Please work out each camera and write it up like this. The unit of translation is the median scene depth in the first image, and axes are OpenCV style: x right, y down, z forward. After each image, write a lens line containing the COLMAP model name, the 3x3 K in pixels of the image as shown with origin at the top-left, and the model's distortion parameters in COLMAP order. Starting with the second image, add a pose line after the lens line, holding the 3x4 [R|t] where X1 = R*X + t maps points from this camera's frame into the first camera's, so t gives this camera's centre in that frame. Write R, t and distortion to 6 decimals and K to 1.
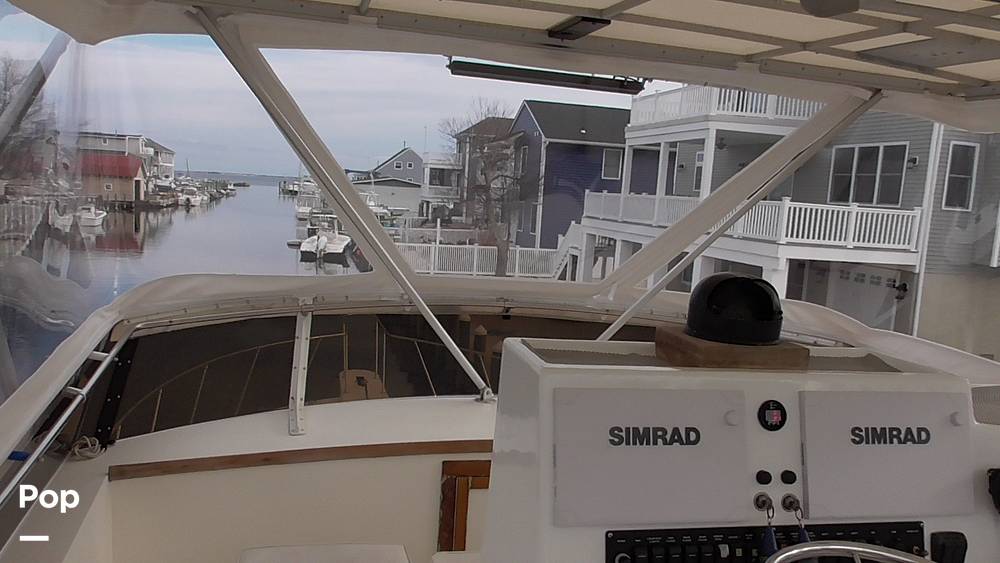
lens RADIAL K [[811.0, 0, 480.2], [0, 811.0, 287.2], [0, 0, 1]] dist [-0.001577, -0.013010]
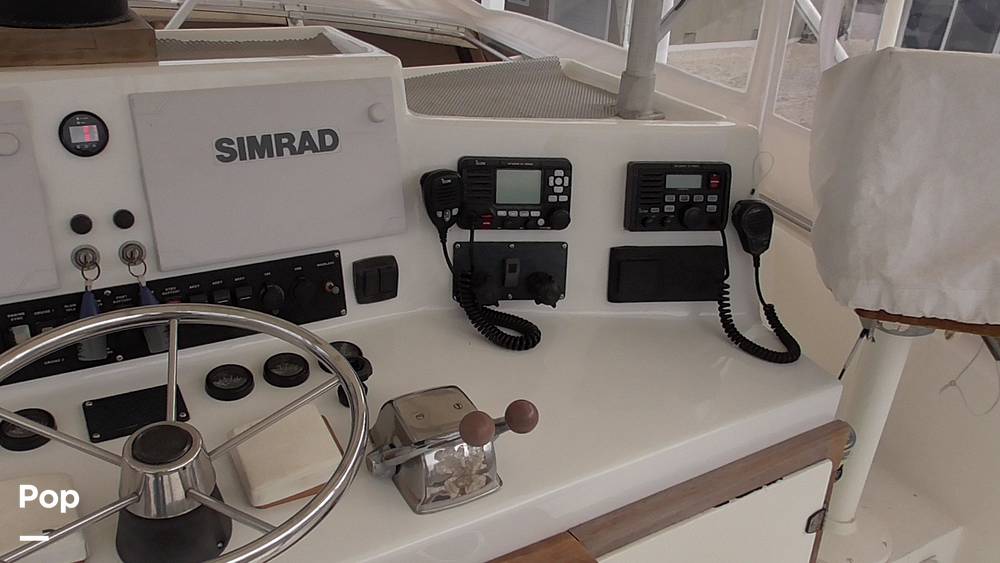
lens RADIAL K [[811.0, 0, 478.5], [0, 811.0, 287.1], [0, 0, 1]] dist [-0.001577, -0.013010]
pose [[0.955592, -0.144855, 0.256635, 0.251076], [0.046874, 0.934478, 0.352922, 0.028296], [-0.290943, -0.325220, 0.899769, 0.130750]]
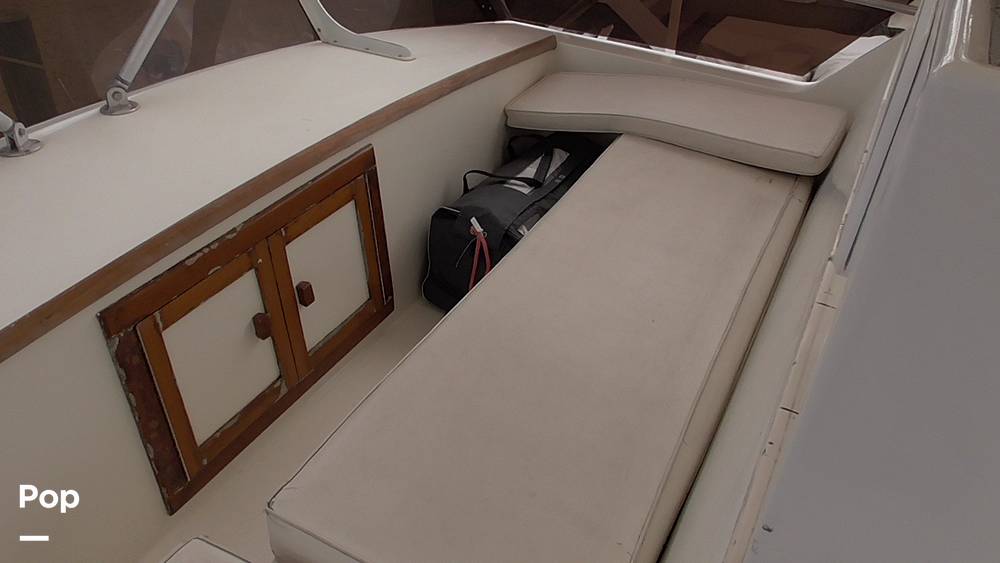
lens RADIAL K [[811.0, 0, 464.8], [0, 811.0, 268.9], [0, 0, 1]] dist [-0.001577, -0.013010]
pose [[0.663302, -0.463262, 0.587724, -0.169957], [0.128656, 0.844256, 0.520268, -0.029805], [-0.737210, -0.269480, 0.619598, 0.543475]]
